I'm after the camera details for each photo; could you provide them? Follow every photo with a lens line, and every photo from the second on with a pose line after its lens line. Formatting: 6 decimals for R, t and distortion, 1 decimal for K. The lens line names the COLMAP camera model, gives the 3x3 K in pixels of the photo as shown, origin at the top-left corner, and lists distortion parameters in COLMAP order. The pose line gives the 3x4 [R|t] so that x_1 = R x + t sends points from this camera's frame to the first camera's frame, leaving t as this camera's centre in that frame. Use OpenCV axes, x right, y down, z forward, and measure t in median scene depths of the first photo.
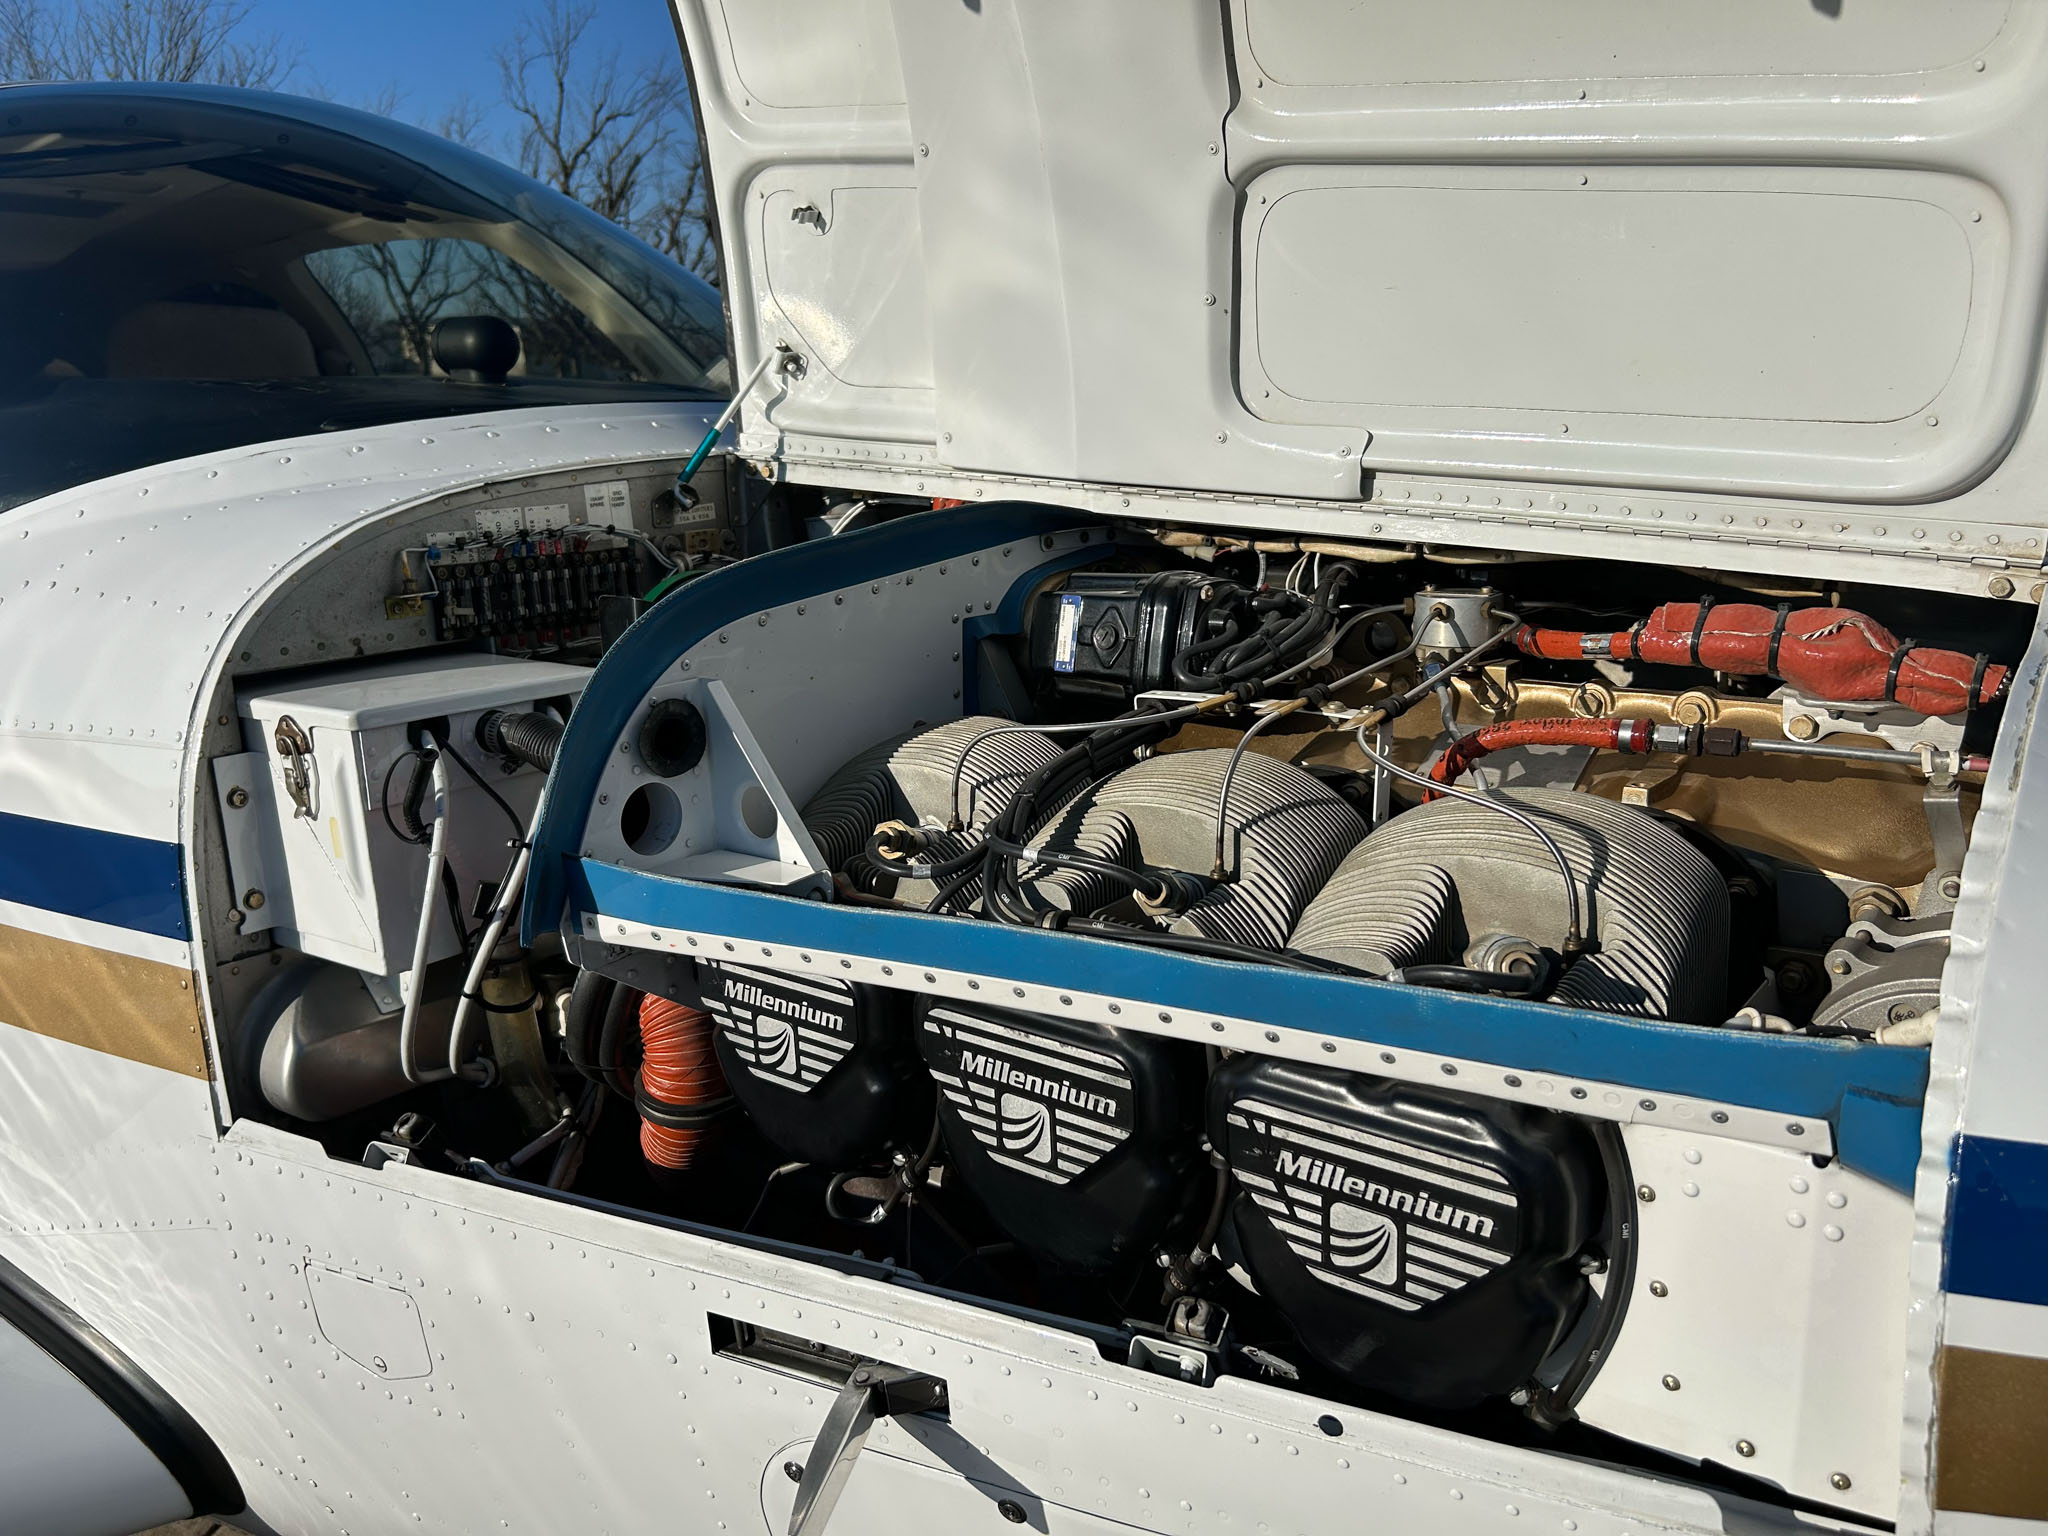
lens RADIAL K [[1541.3, 0, 1014.5], [0, 1541.3, 761.5], [0, 0, 1]] dist [0.061473, -0.068430]
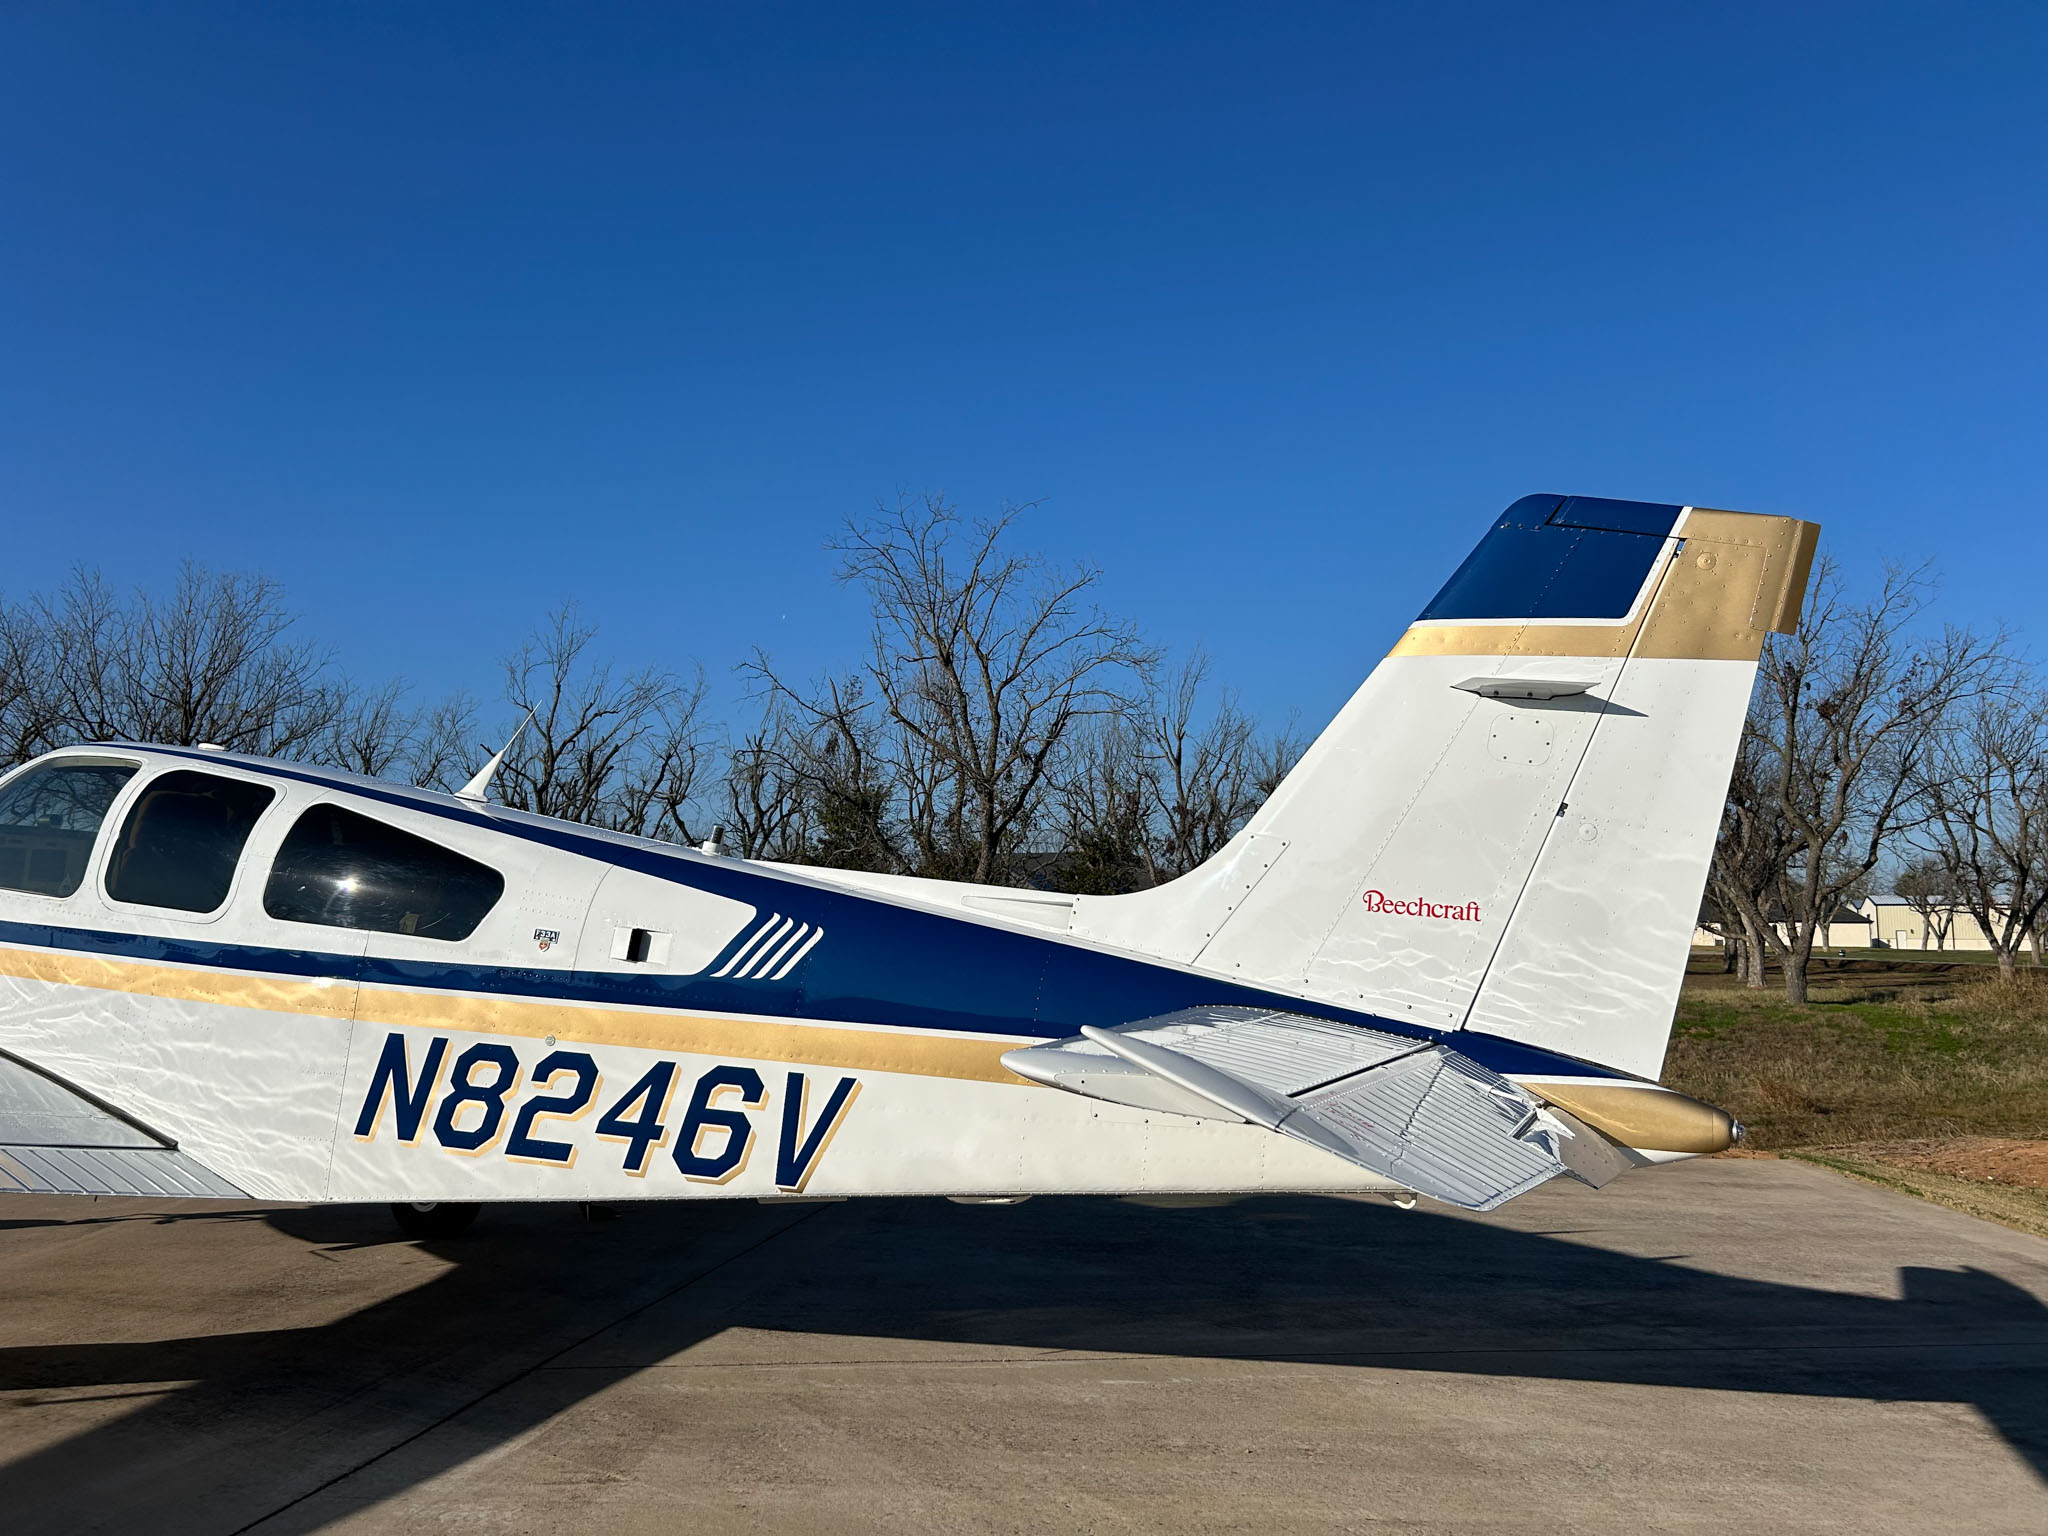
lens RADIAL K [[1530.5, 0, 1009.5], [0, 1530.5, 769.0], [0, 0, 1]] dist [0.091143, -0.099214]
pose [[0.998462, 0.035816, 0.042312, -0.229763], [-0.018493, 0.934744, -0.354841, 1.783774], [-0.052260, 0.353513, 0.933969, -5.079203]]
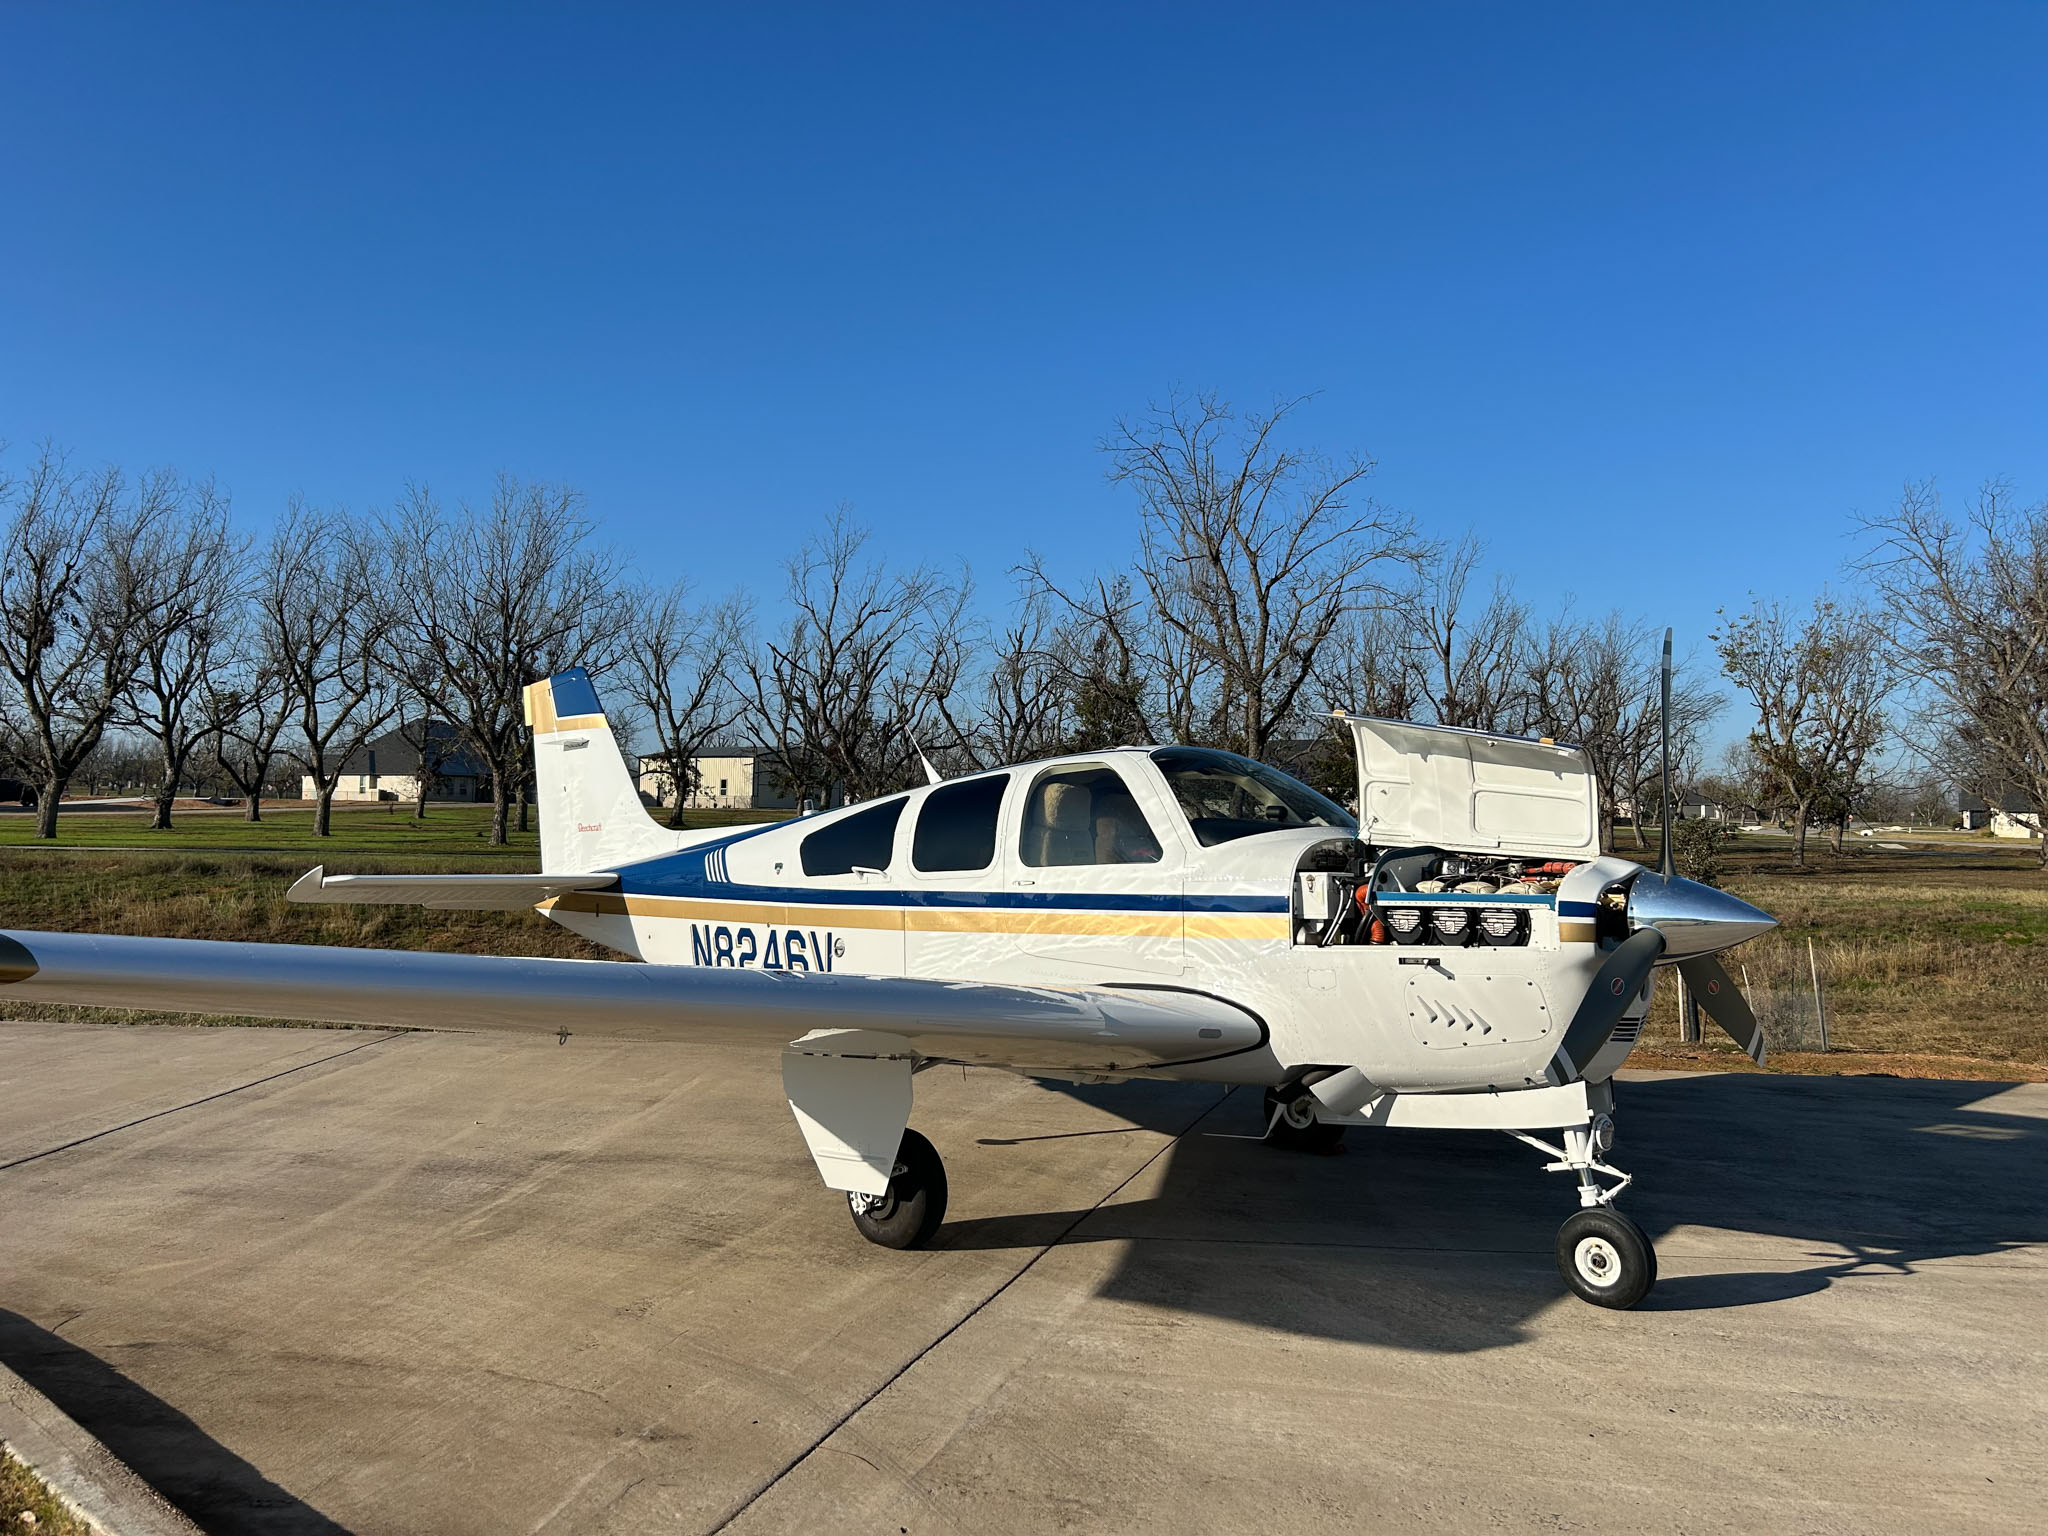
lens RADIAL K [[1539.8, 0, 1014.3], [0, 1539.8, 770.4], [0, 0, 1]] dist [0.067054, -0.074555]
pose [[0.993566, 0.035880, -0.107420, -1.344436], [-0.064467, 0.959005, -0.275959, 1.776977], [0.093114, 0.281109, 0.955148, -6.682637]]
